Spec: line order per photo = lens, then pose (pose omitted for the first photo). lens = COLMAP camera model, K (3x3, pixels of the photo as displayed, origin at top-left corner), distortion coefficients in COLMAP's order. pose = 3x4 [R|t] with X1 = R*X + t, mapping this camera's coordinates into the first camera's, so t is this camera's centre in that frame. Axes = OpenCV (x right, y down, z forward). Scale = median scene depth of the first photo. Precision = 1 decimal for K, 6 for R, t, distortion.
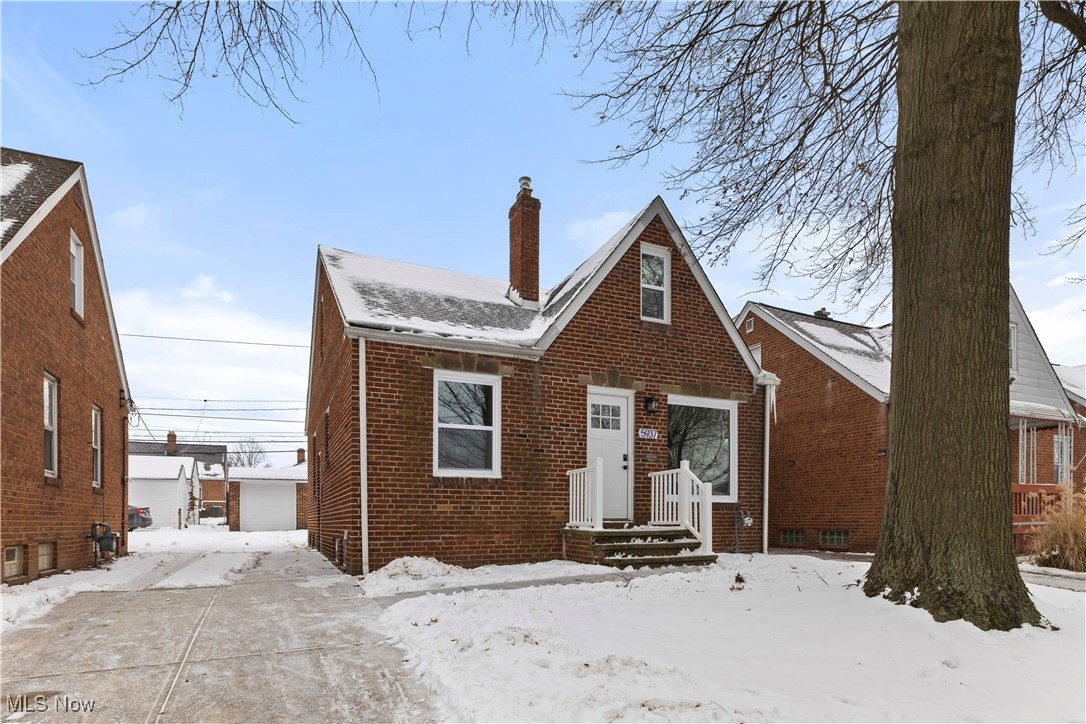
lens RADIAL K [[473.3, 0, 542.4], [0, 473.3, 373.9], [0, 0, 1]] dist [0.003964, 0.001236]
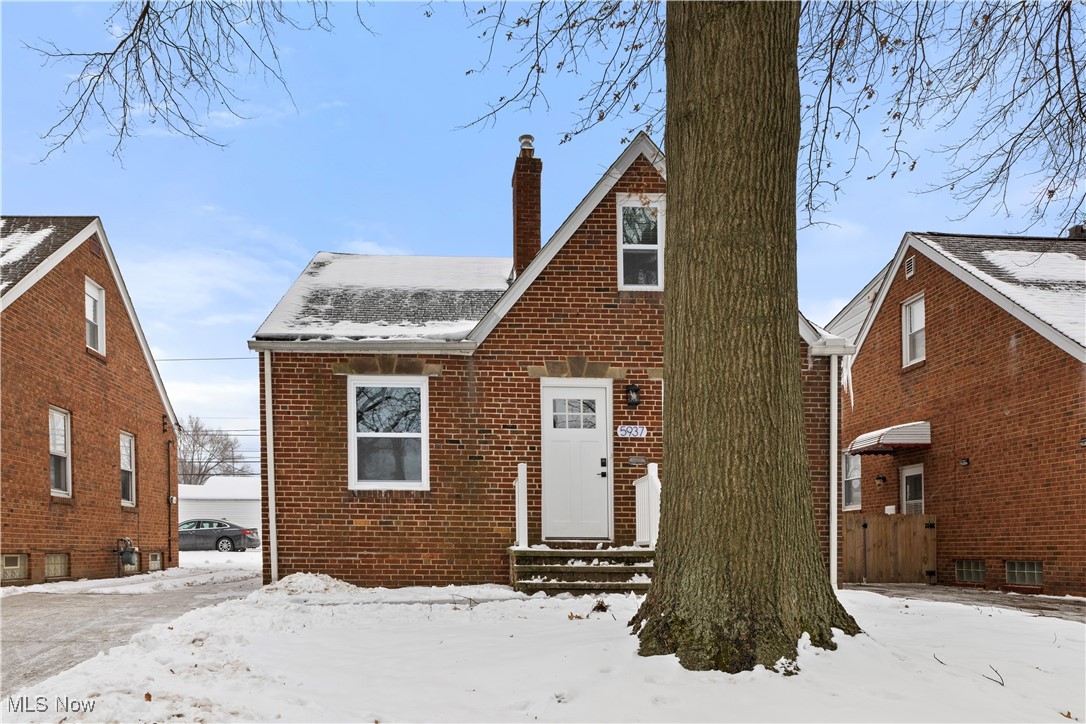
lens RADIAL K [[590.4, 0, 543.2], [0, 590.4, 358.8], [0, 0, 1]] dist [0.005243, -0.002894]
pose [[0.945326, -0.090046, -0.313450, 0.485199], [0.086790, 0.995929, -0.024355, 0.018338], [0.314367, -0.004181, 0.949292, 0.007586]]
